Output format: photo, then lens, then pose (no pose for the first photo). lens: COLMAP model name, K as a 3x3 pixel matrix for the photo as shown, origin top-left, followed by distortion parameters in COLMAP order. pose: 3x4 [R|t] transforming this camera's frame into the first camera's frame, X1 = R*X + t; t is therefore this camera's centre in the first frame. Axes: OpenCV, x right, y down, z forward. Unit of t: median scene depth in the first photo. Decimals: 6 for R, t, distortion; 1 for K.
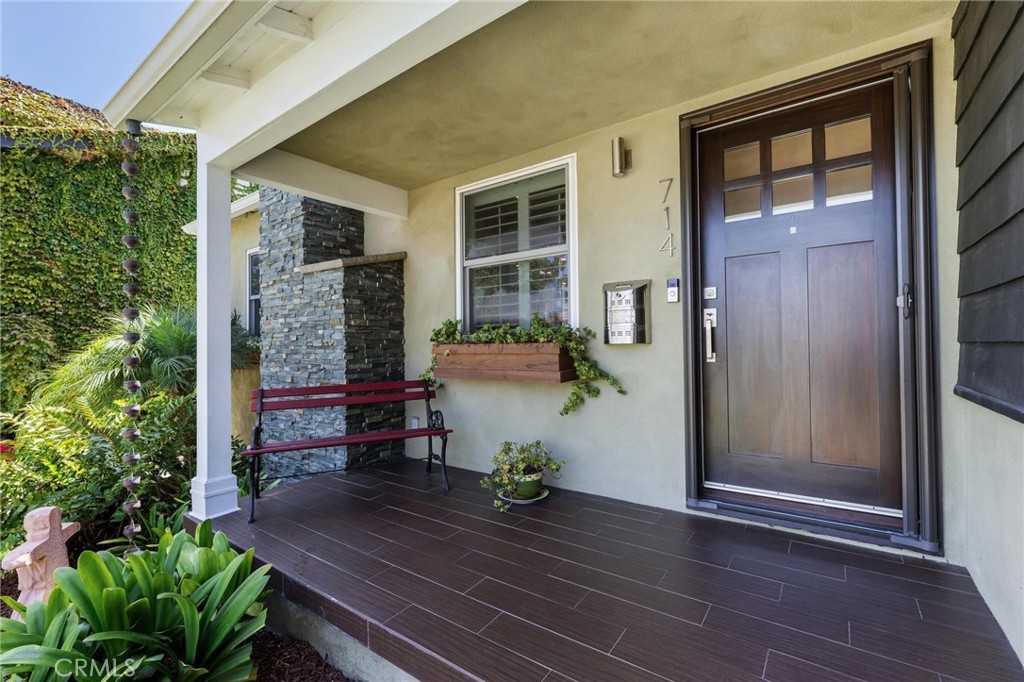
lens RADIAL K [[438.2, 0, 512.0], [0, 438.2, 341.0], [0, 0, 1]] dist [0.000476, -0.000045]
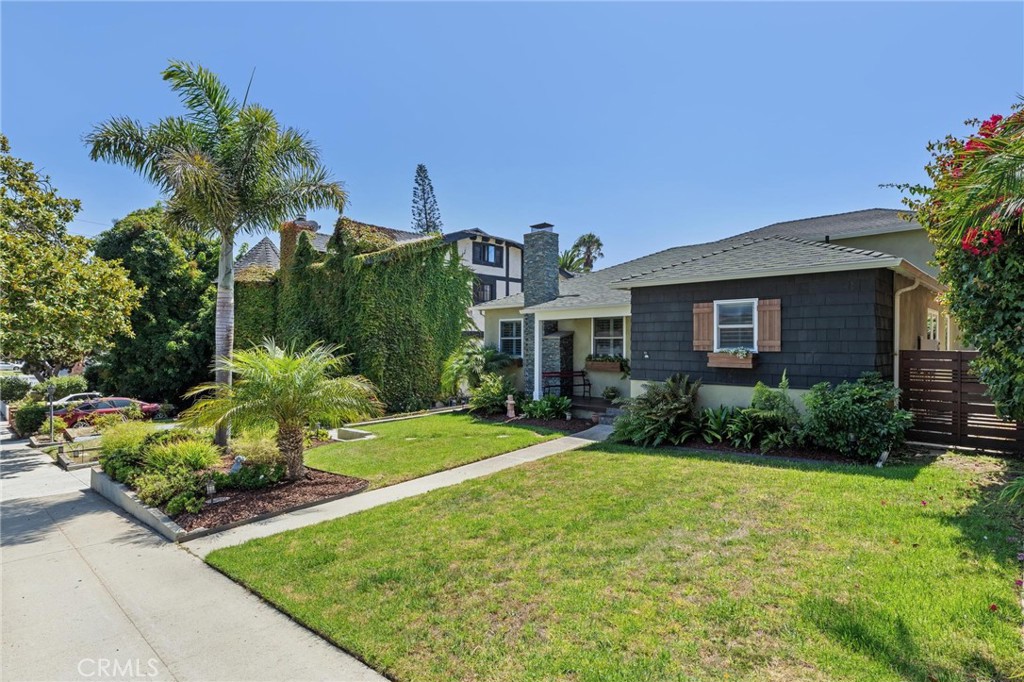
lens RADIAL K [[549.6, 0, 512.0], [0, 549.6, 341.0], [0, 0, 1]] dist [0.002335, 0.000273]
pose [[0.989584, 0.010150, -0.143601, -0.133515], [-0.007821, 0.999829, 0.016771, -0.230432], [0.143746, -0.015473, 0.989494, -3.593144]]
